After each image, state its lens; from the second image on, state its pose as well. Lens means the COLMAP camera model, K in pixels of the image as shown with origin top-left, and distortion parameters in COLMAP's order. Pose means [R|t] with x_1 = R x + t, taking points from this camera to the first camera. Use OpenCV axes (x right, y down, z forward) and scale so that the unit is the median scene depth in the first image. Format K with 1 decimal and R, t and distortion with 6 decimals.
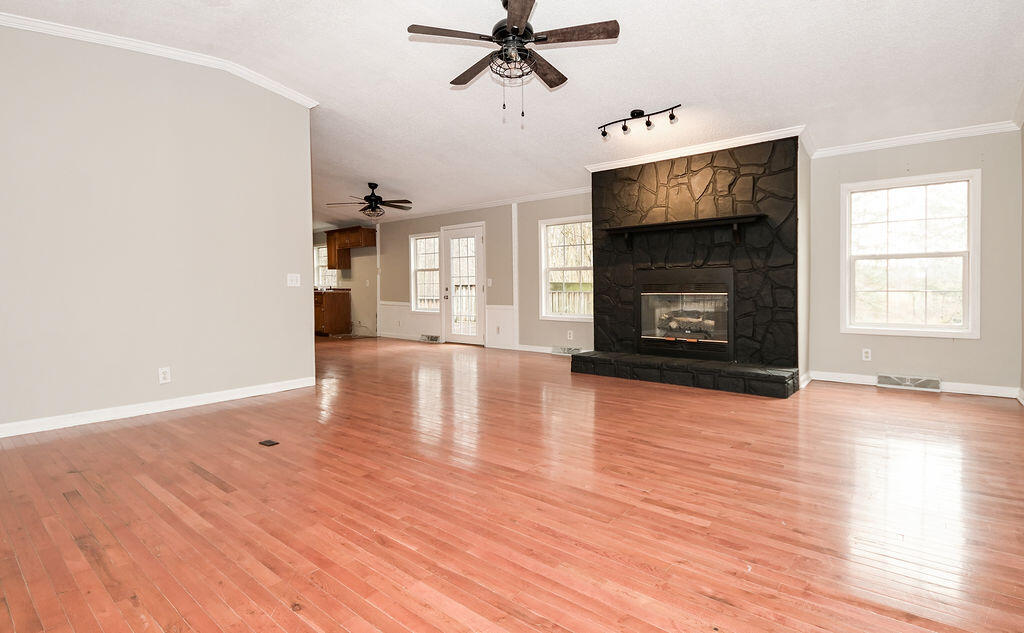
lens RADIAL K [[488.6, 0, 511.3], [0, 488.6, 291.9], [0, 0, 1]] dist [0.016390, 0.000060]
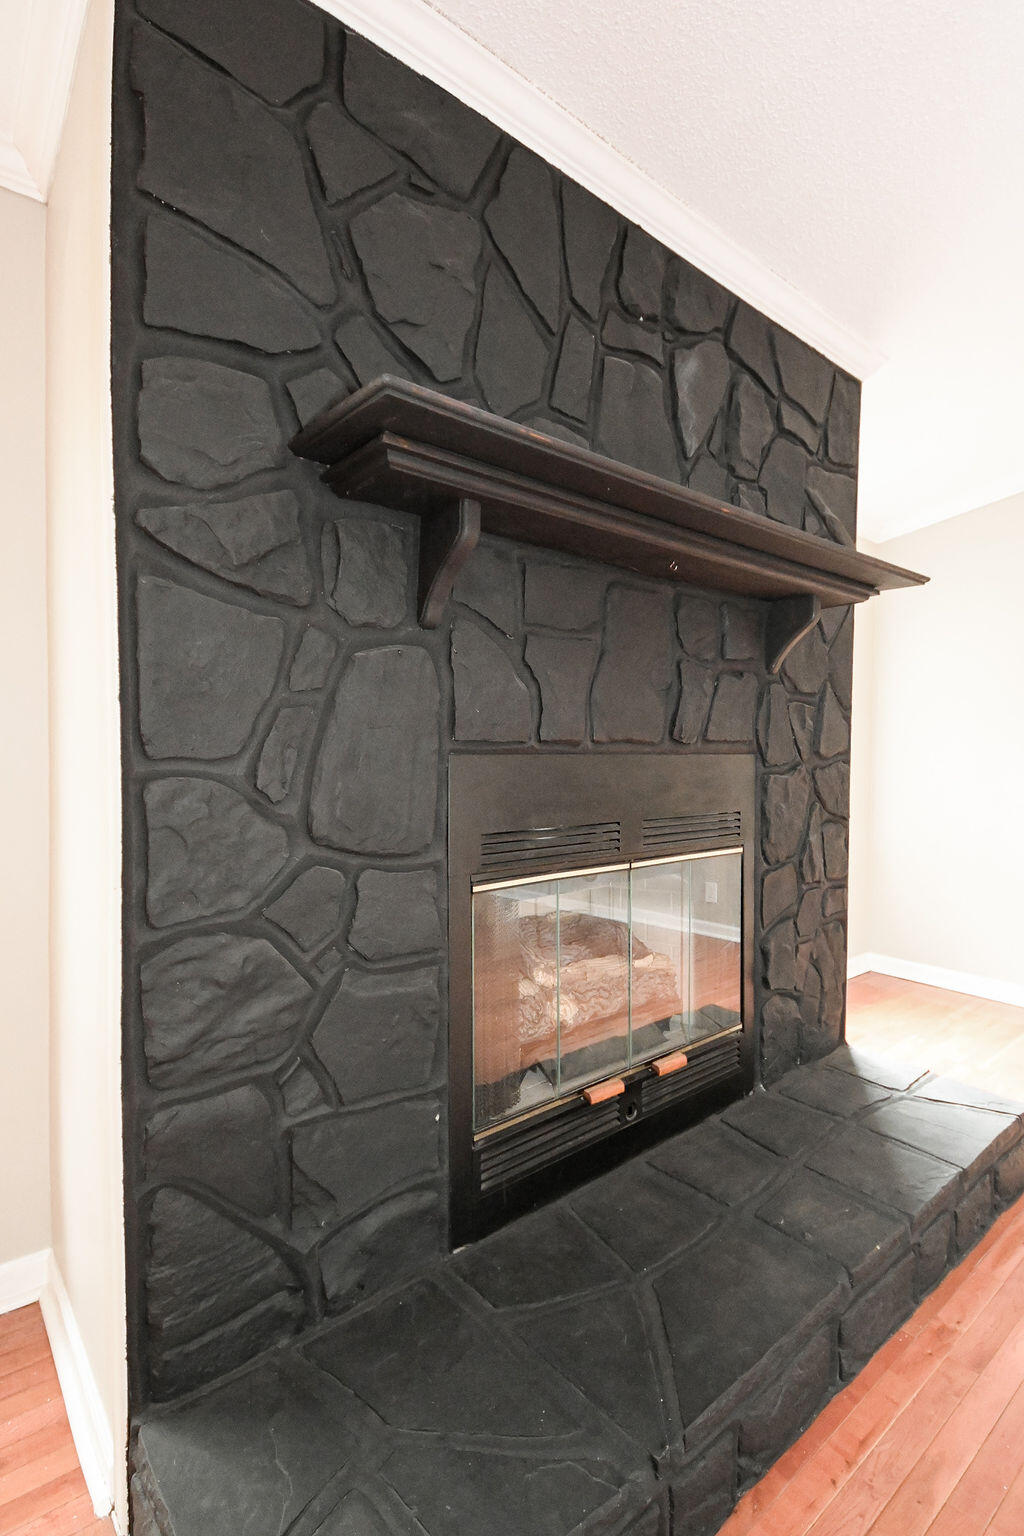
lens RADIAL K [[732.9, 0, 512.0], [0, 732.9, 768.0], [0, 0, 1]] dist [-0.002046, -0.000614]
pose [[0.195261, -0.019482, 0.980558, 0.017856], [-0.005658, 0.999764, 0.020990, -0.046271], [-0.980735, -0.009646, 0.195105, 0.975406]]
